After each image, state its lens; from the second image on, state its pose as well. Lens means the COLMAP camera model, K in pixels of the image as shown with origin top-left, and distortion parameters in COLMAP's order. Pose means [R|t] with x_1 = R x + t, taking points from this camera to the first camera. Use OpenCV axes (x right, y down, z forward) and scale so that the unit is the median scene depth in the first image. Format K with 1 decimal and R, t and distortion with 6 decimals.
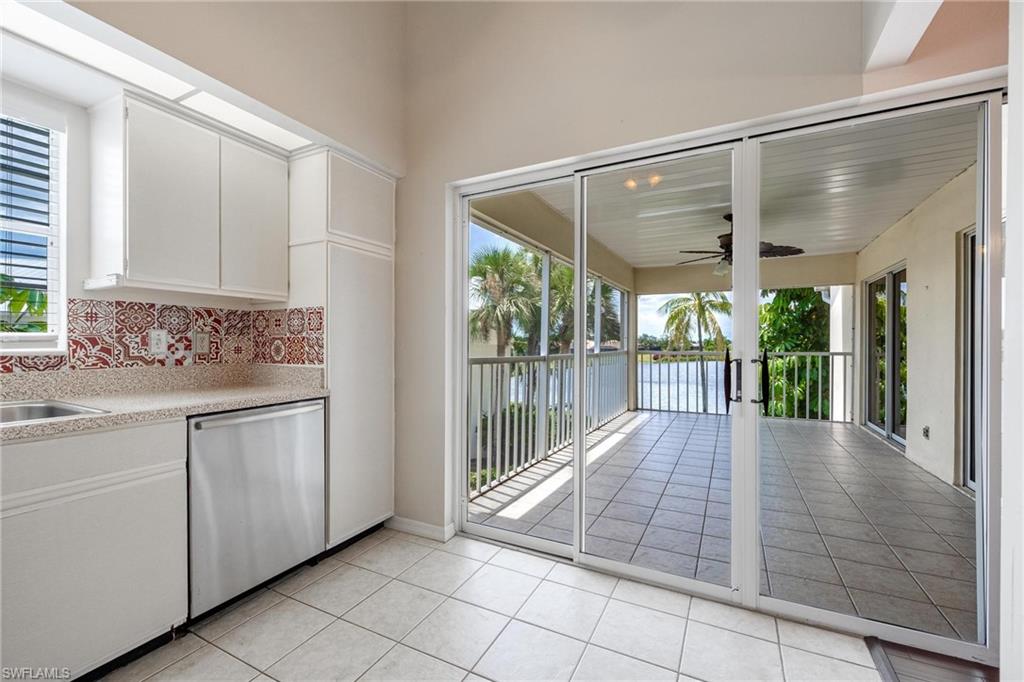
lens RADIAL K [[429.8, 0, 519.0], [0, 429.8, 345.0], [0, 0, 1]] dist [0.009819, -0.000087]
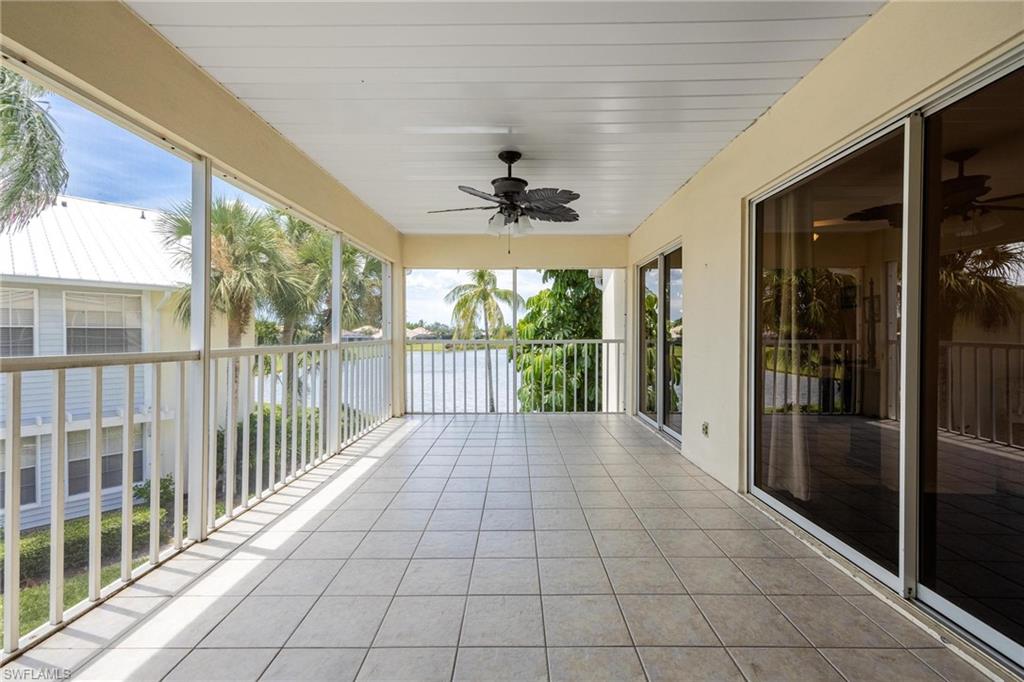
lens RADIAL K [[443.6, 0, 512.7], [0, 443.6, 339.8], [0, 0, 1]] dist [0.002966, 0.000024]
pose [[0.899811, -0.008258, 0.436201, 0.116713], [0.002196, 0.999894, 0.014399, 0.002979], [-0.436274, -0.011999, 0.899734, 0.220341]]
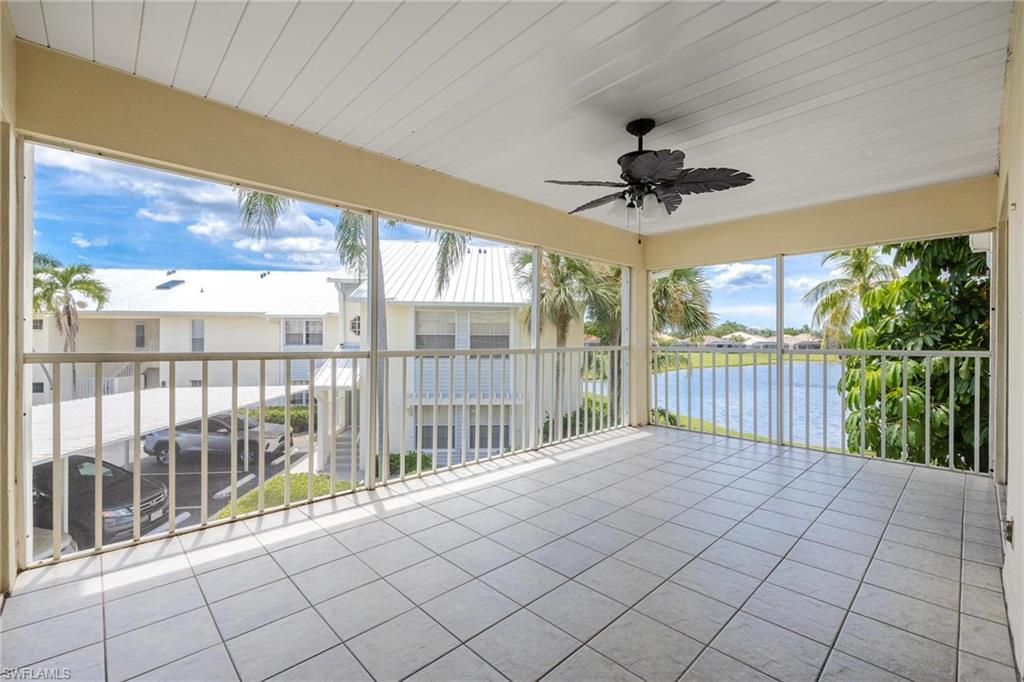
lens RADIAL K [[436.8, 0, 515.7], [0, 436.8, 343.0], [0, 0, 1]] dist [0.009451, -0.000016]
pose [[0.940666, 0.004311, -0.339308, 0.378925], [-0.002108, 0.999974, 0.006862, 0.003127], [0.339329, -0.005739, 0.940650, 0.251266]]
